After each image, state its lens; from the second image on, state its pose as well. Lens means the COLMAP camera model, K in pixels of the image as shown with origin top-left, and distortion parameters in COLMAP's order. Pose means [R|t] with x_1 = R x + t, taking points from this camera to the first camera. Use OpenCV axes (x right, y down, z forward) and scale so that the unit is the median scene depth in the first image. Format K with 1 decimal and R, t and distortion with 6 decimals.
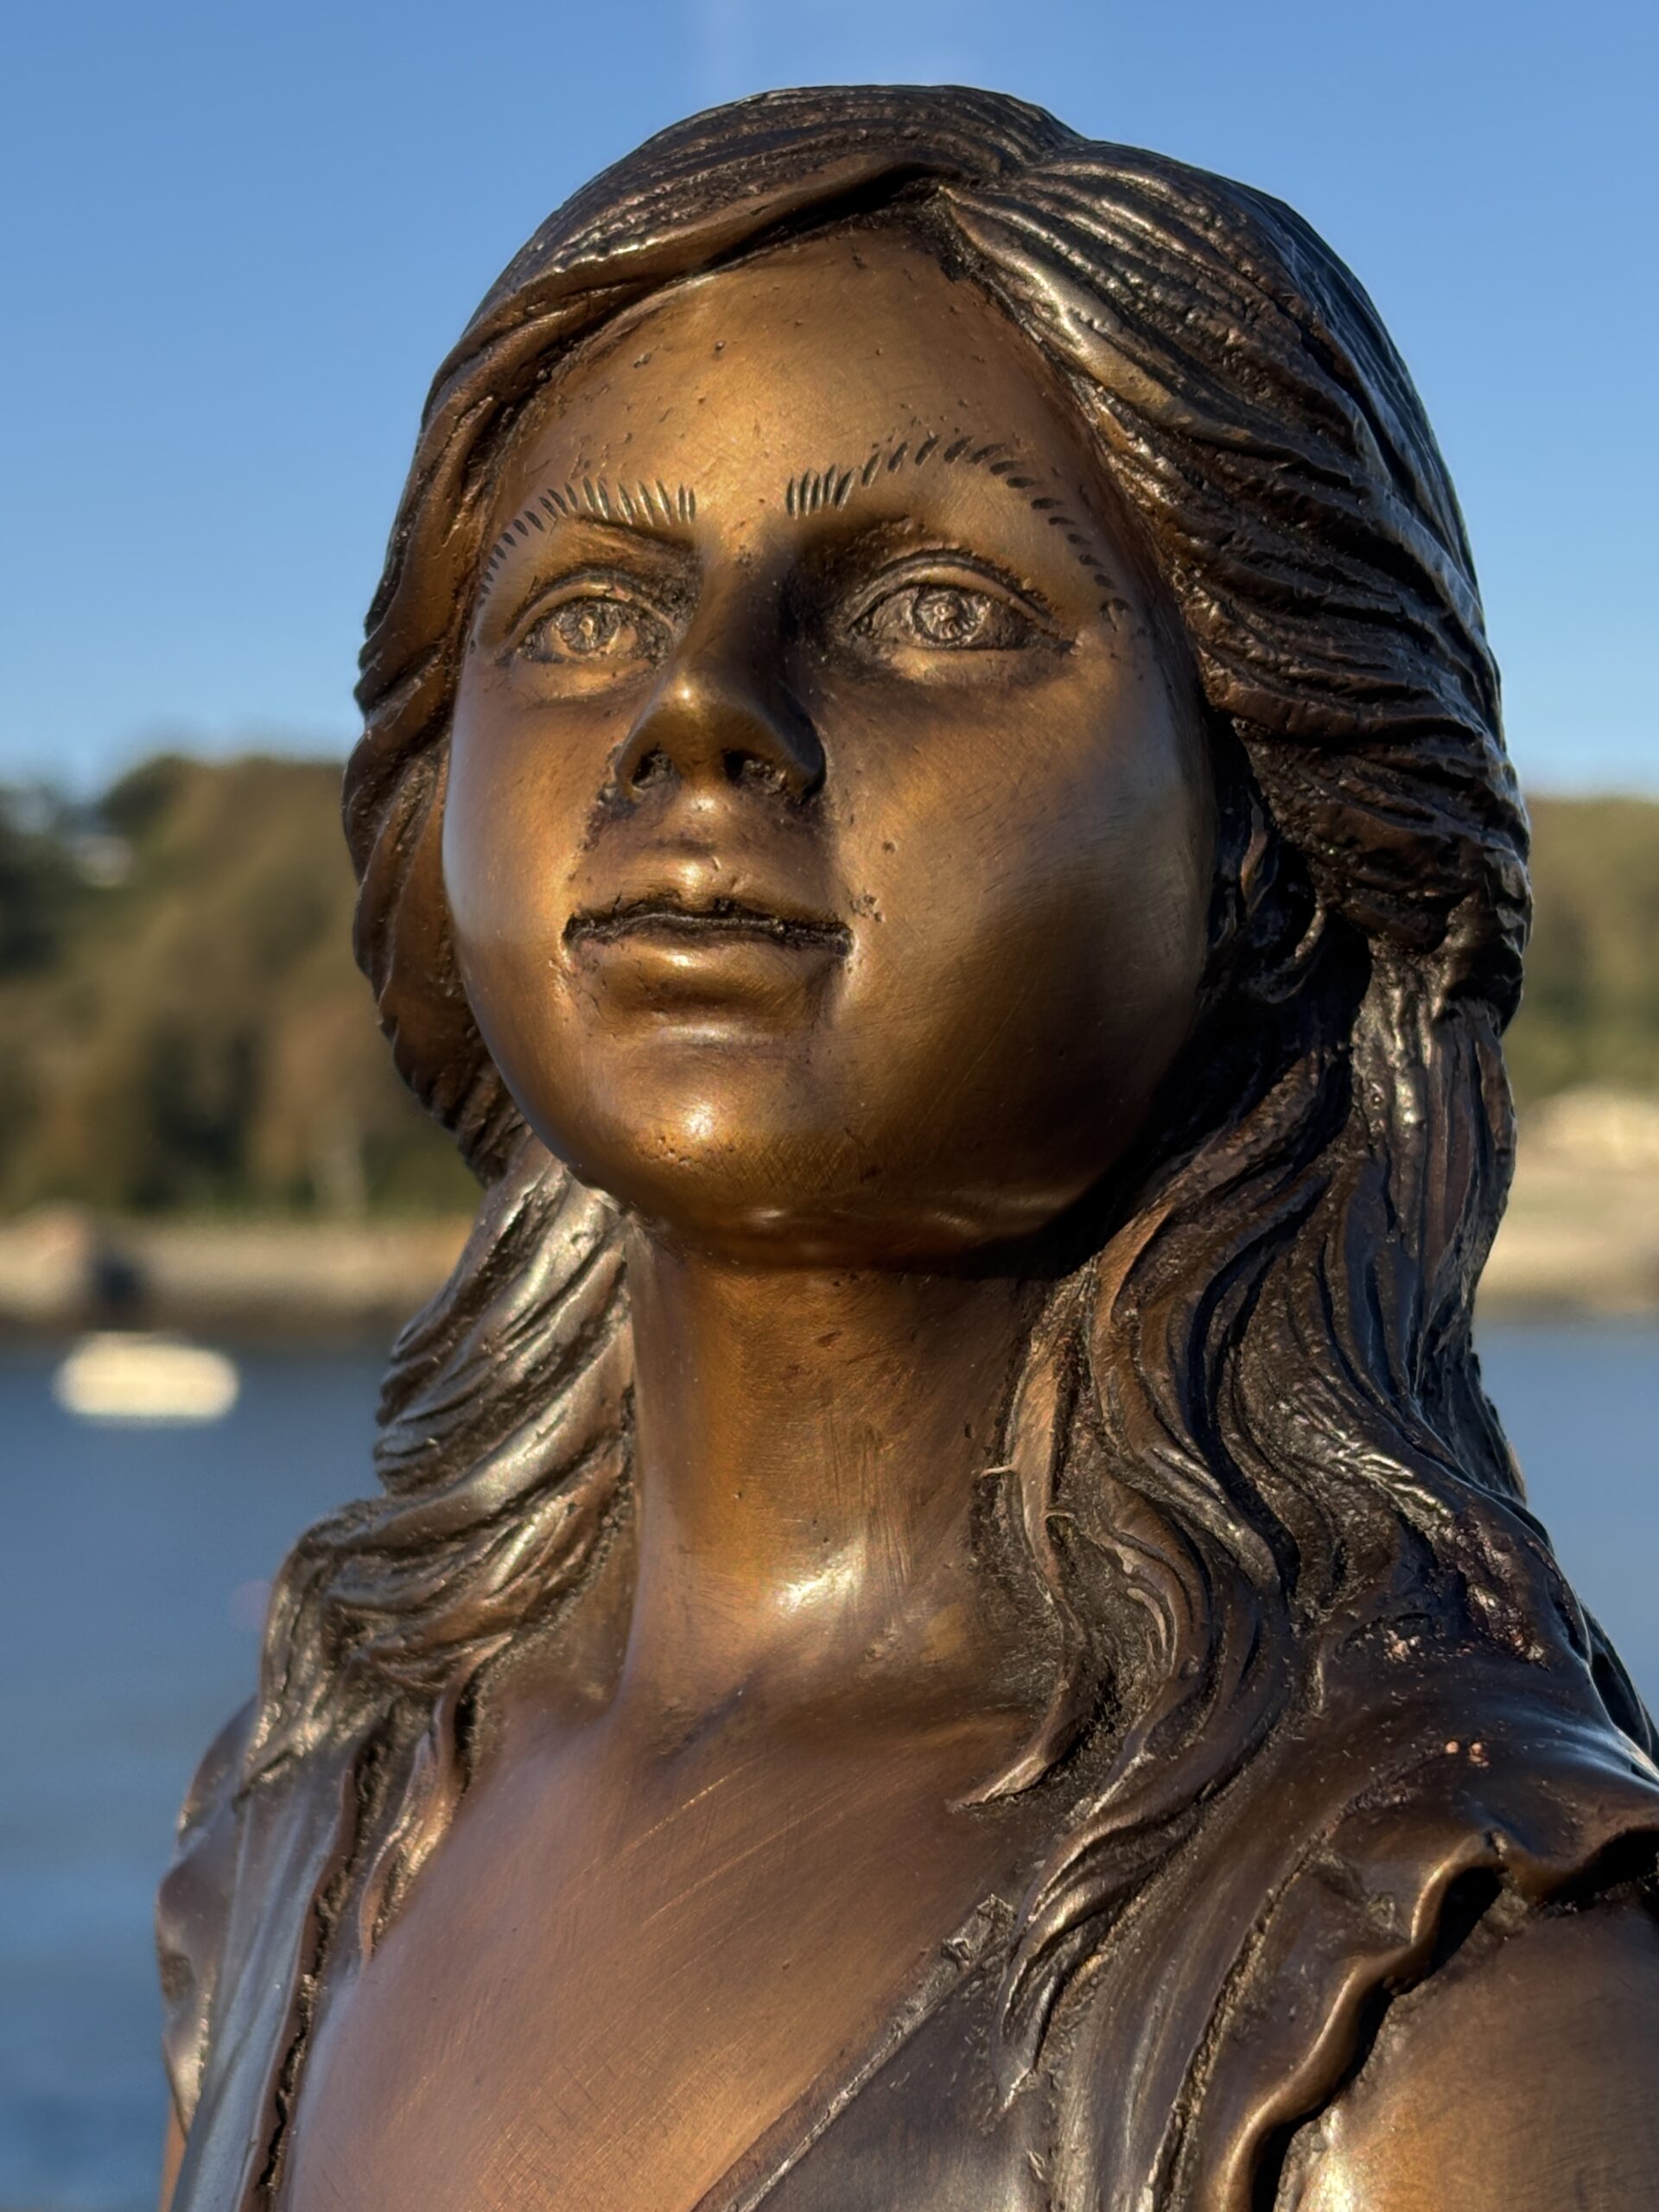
lens RADIAL K [[4395.4, 0, 830.1], [0, 4395.4, 1109.8], [0, 0, 1]] dist [0.195769, 0.000000]
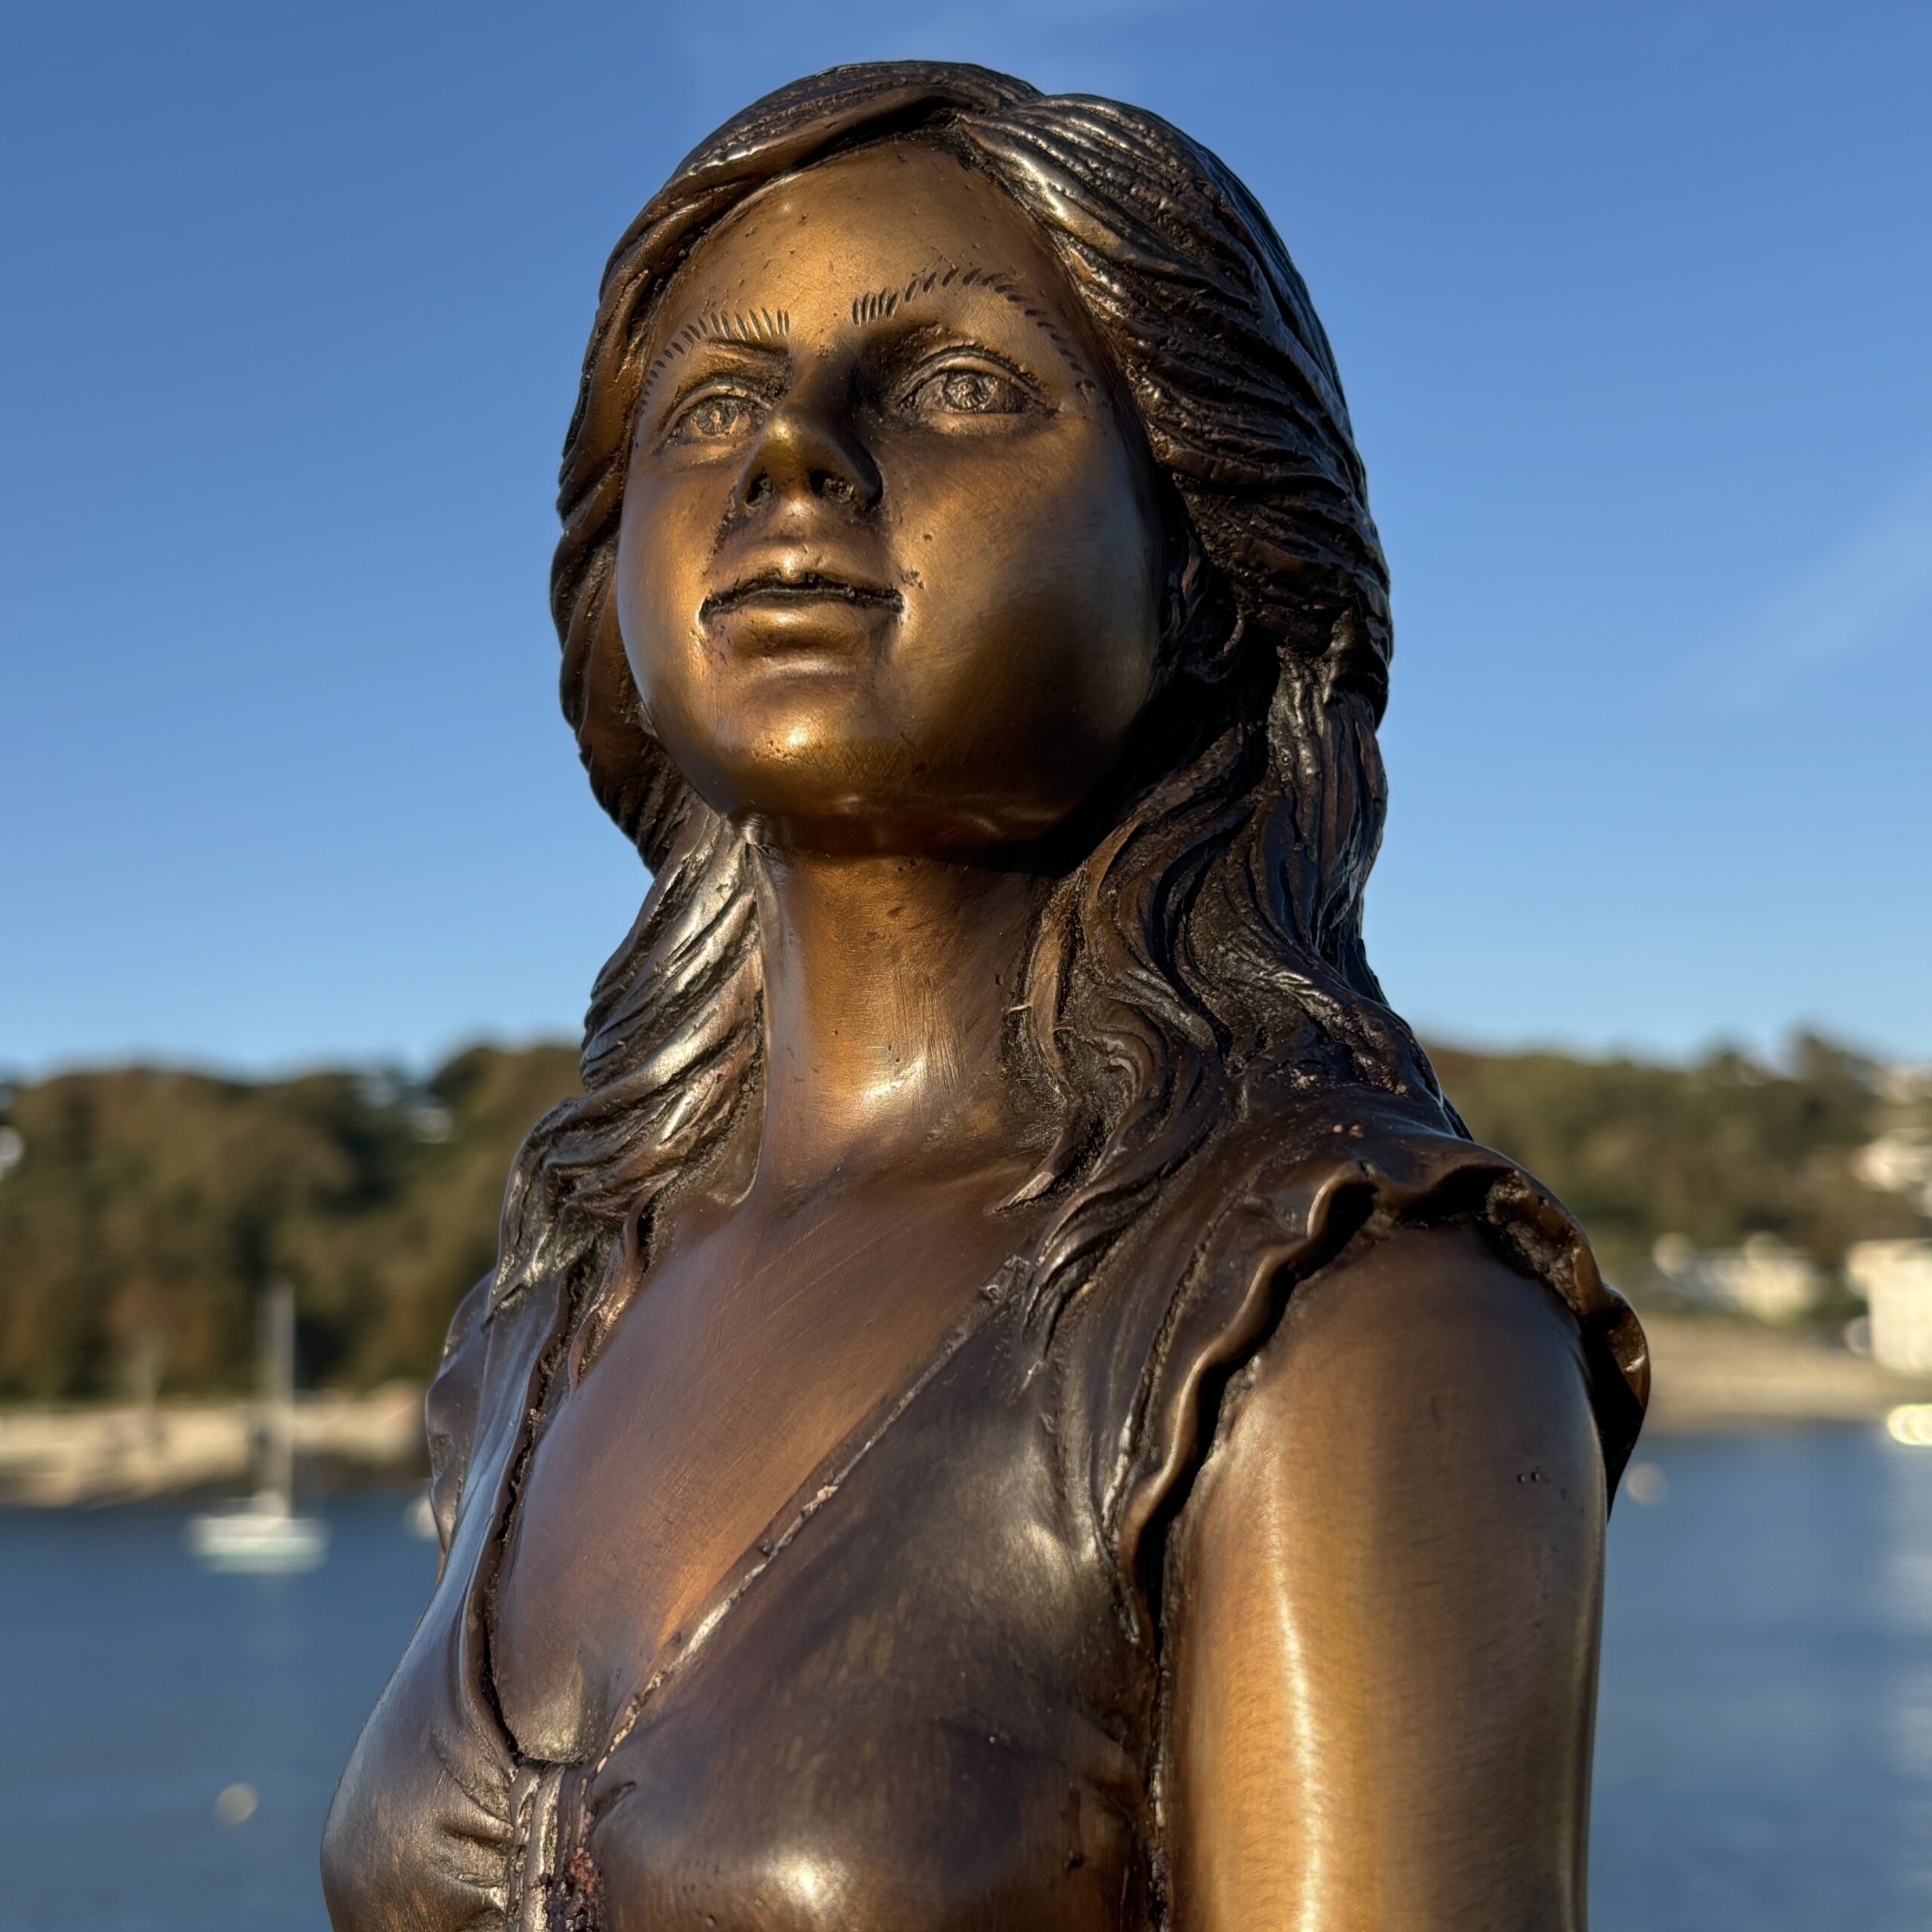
lens RADIAL K [[3232.7, 0, 964.8], [0, 3232.7, 969.6], [0, 0, 1]] dist [0.205482, 0.000000]
pose [[0.999754, -0.022173, 0.000118, 0.021022], [0.022065, 0.994334, -0.103989, 0.178467], [0.002189, 0.103966, 0.994578, -0.023226]]
